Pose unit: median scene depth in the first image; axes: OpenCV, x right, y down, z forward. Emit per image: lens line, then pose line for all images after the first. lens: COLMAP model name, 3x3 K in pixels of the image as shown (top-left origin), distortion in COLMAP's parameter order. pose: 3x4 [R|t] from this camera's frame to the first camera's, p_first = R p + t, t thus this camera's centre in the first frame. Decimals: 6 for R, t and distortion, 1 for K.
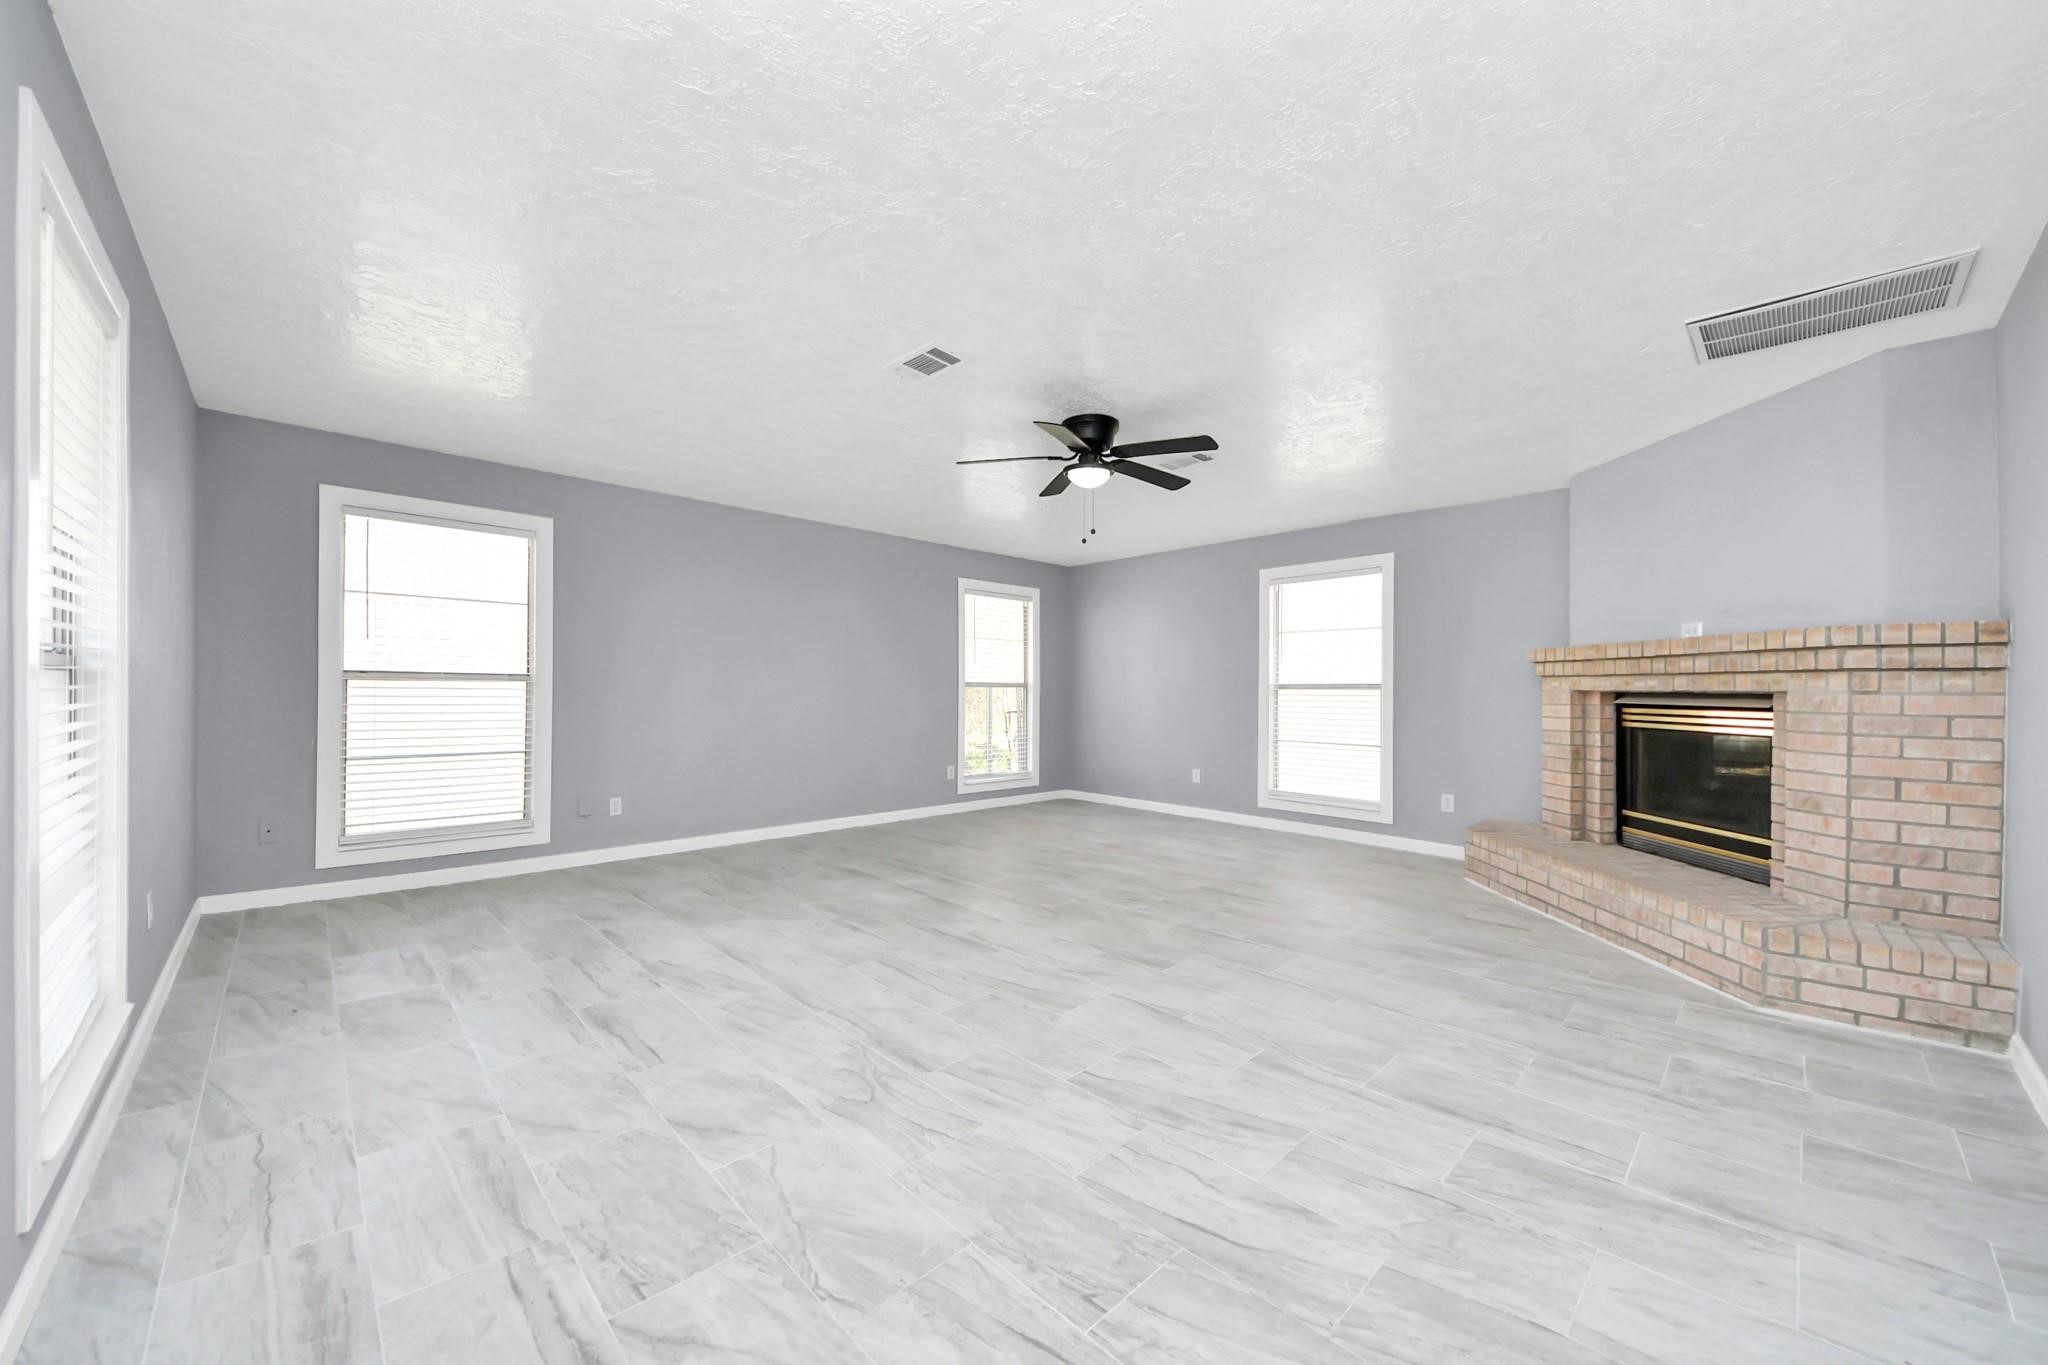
lens RADIAL K [[744.2, 0, 1009.6], [0, 744.2, 680.4], [0, 0, 1]] dist [0.019227, -0.007540]
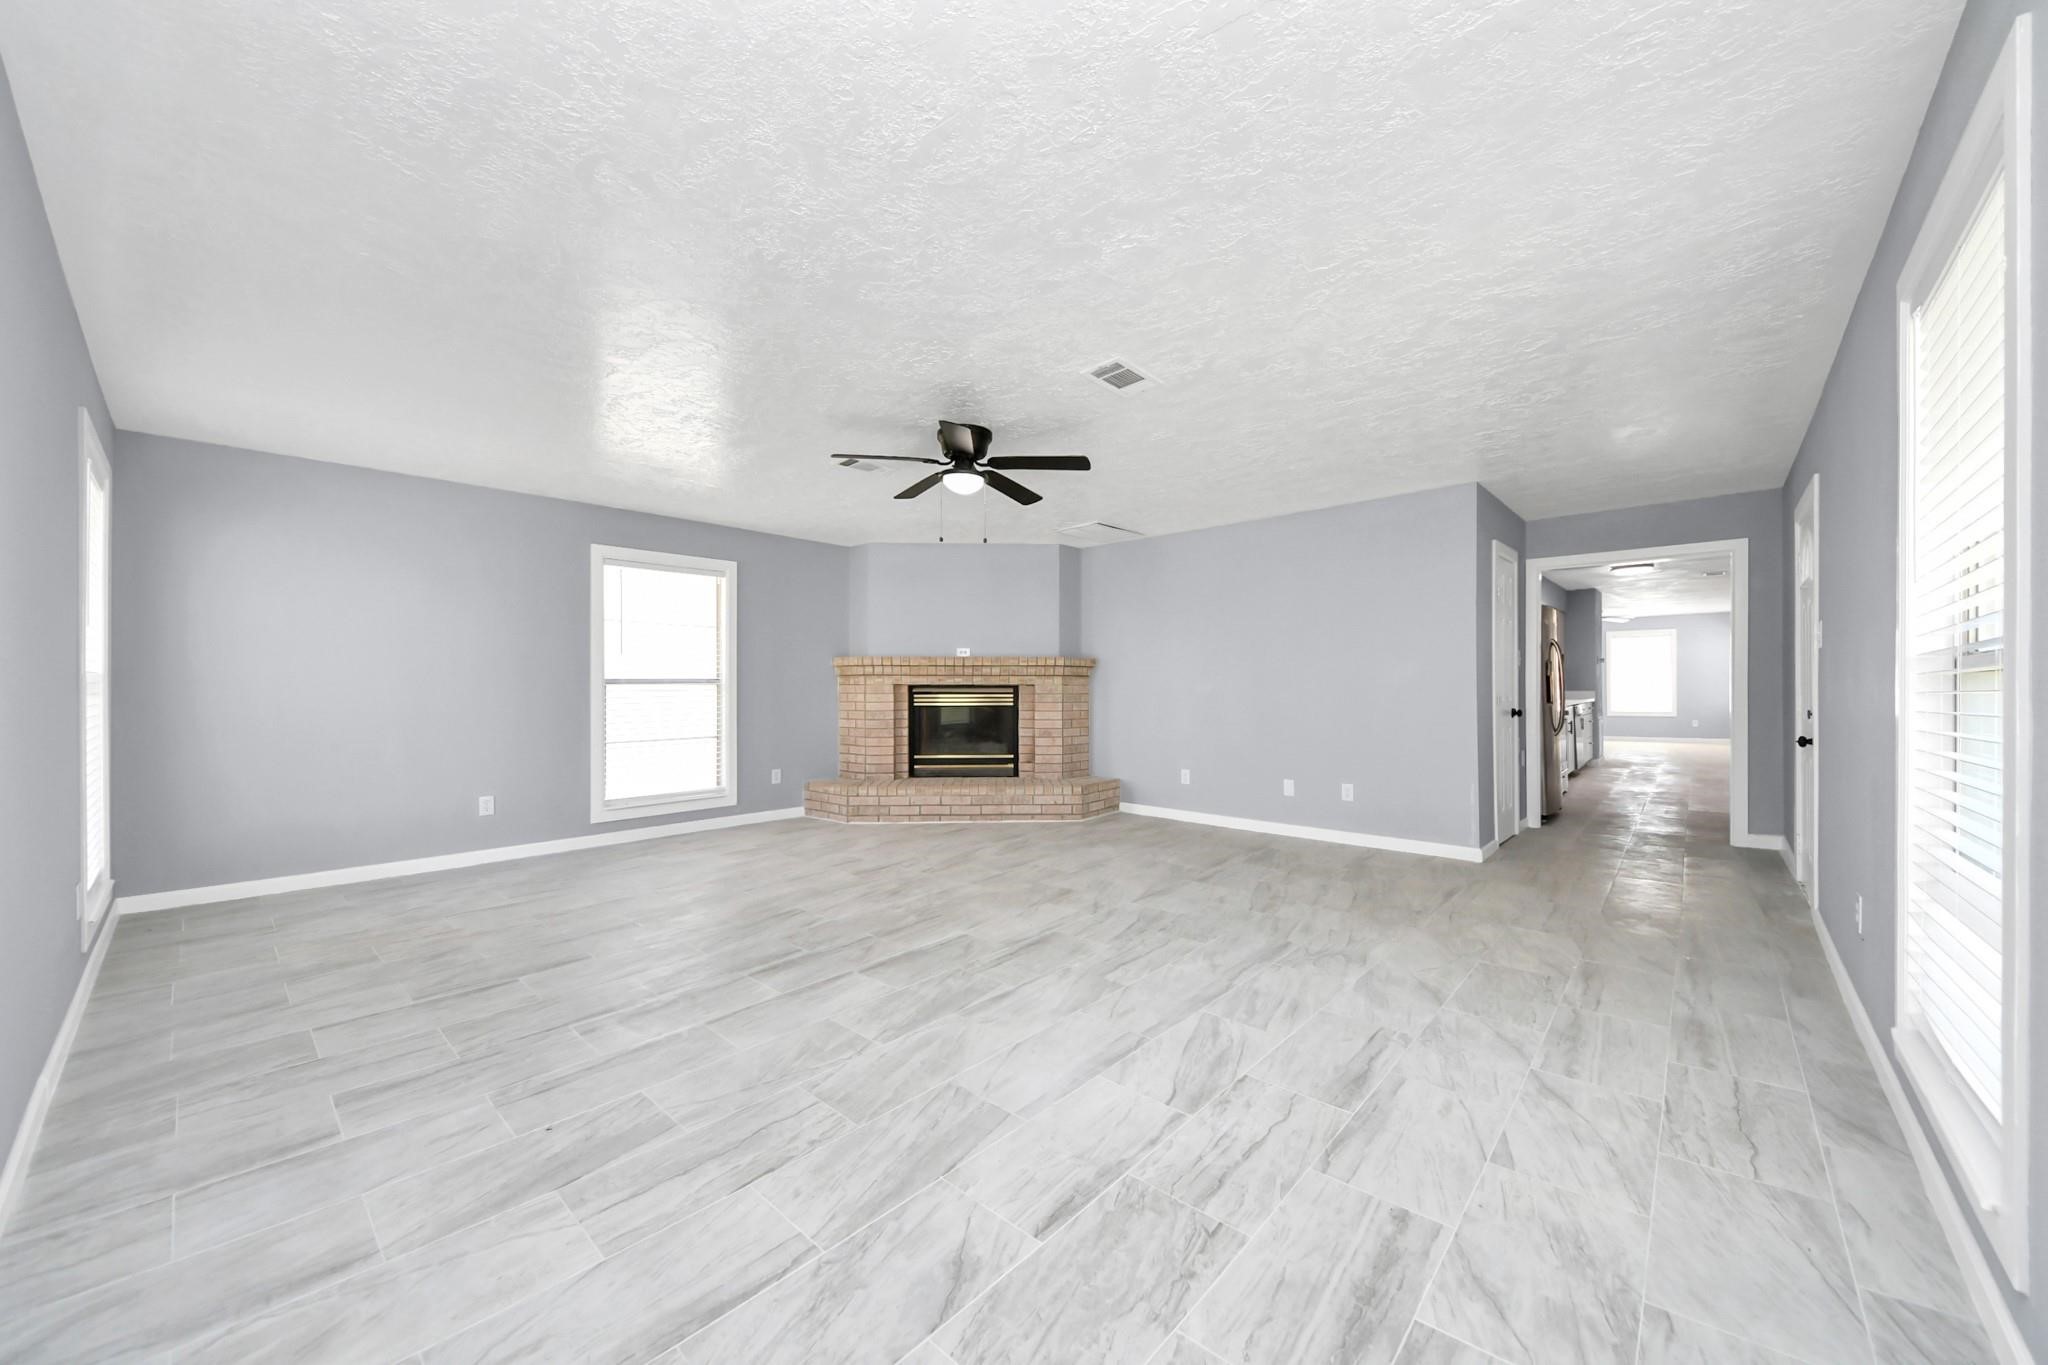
lens RADIAL K [[744.2, 0, 1003.8], [0, 744.2, 681.0], [0, 0, 1]] dist [0.019227, -0.007540]
pose [[-0.060454, -0.000766, 0.998171, -0.954852], [-0.010997, 0.999940, 0.000102, 0.004217], [-0.998110, -0.010971, -0.060458, 1.017404]]
